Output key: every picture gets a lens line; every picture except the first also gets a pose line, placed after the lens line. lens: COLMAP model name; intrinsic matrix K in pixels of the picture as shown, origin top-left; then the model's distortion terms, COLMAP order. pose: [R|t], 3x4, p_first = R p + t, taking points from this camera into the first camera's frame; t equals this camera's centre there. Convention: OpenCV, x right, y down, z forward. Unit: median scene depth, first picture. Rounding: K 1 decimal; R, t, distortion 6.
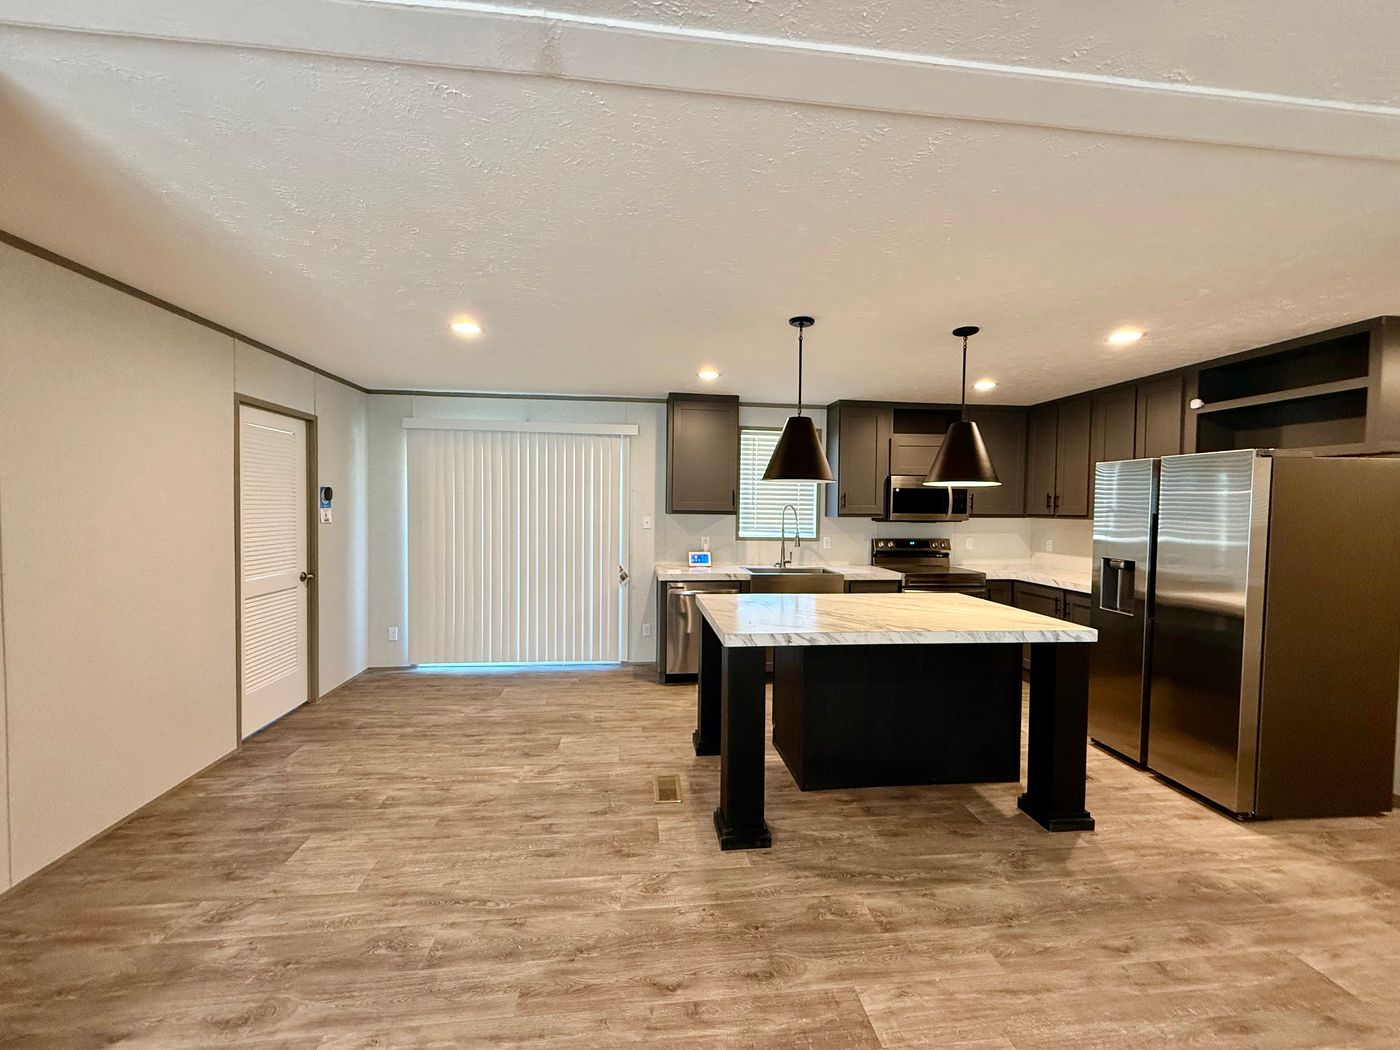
lens RADIAL K [[560.5, 0, 693.3], [0, 560.5, 522.8], [0, 0, 1]] dist [0.001820, 0.000039]
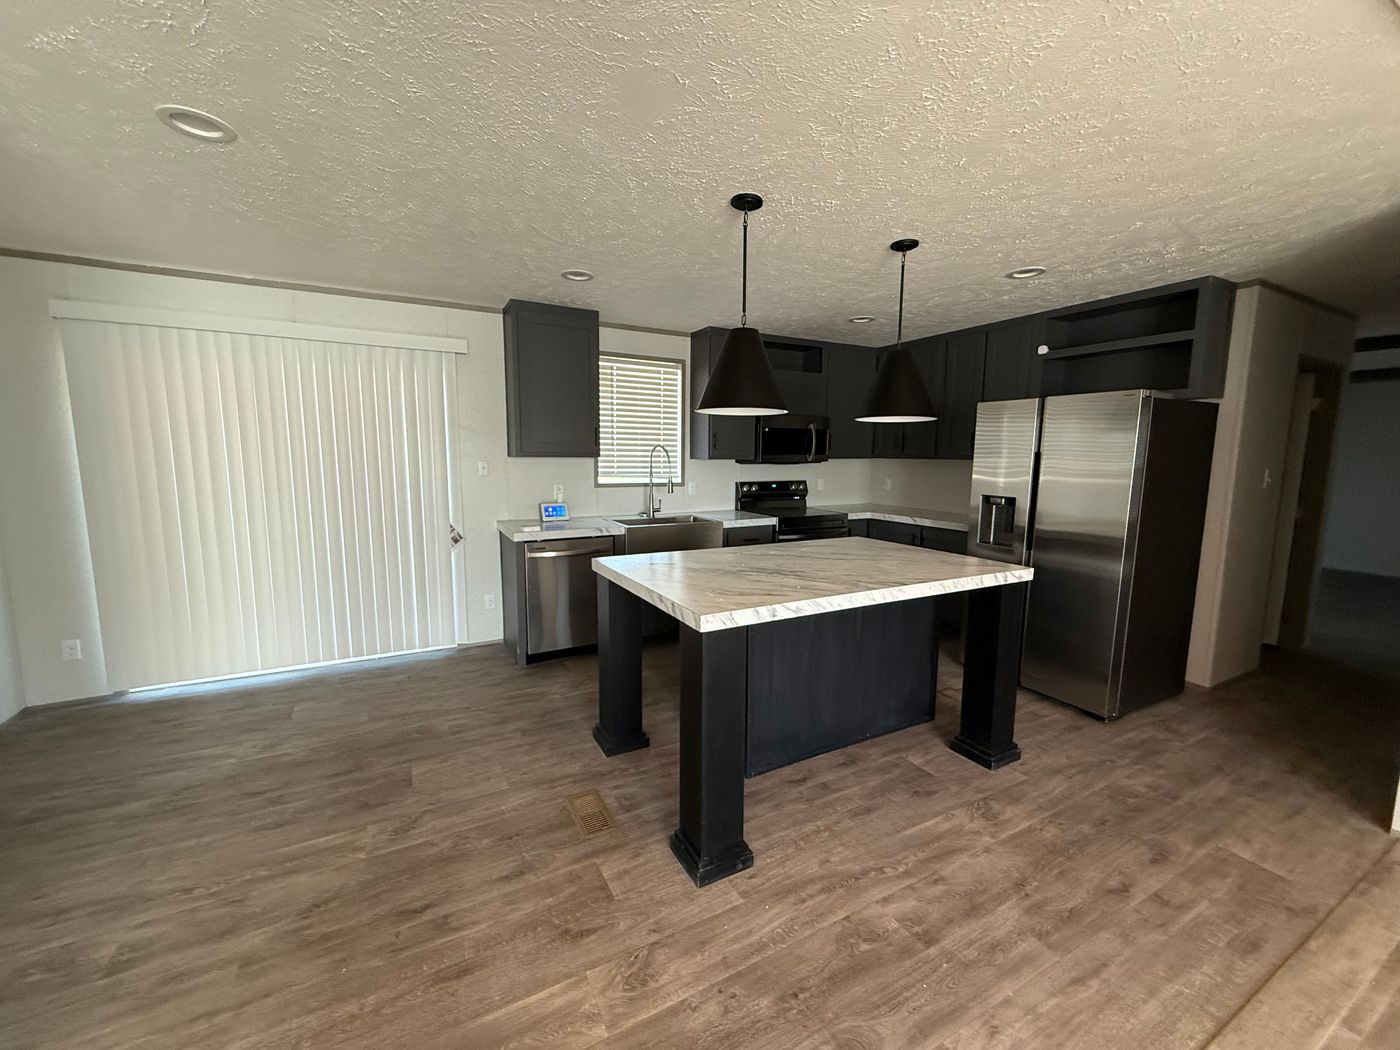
lens RADIAL K [[560.5, 0, 693.3], [0, 560.5, 522.8], [0, 0, 1]] dist [0.001820, 0.000039]
pose [[0.928626, -0.050057, 0.367625, -0.152267], [0.014083, 0.994898, 0.099893, 0.001709], [-0.370750, -0.087586, 0.924593, 0.230561]]
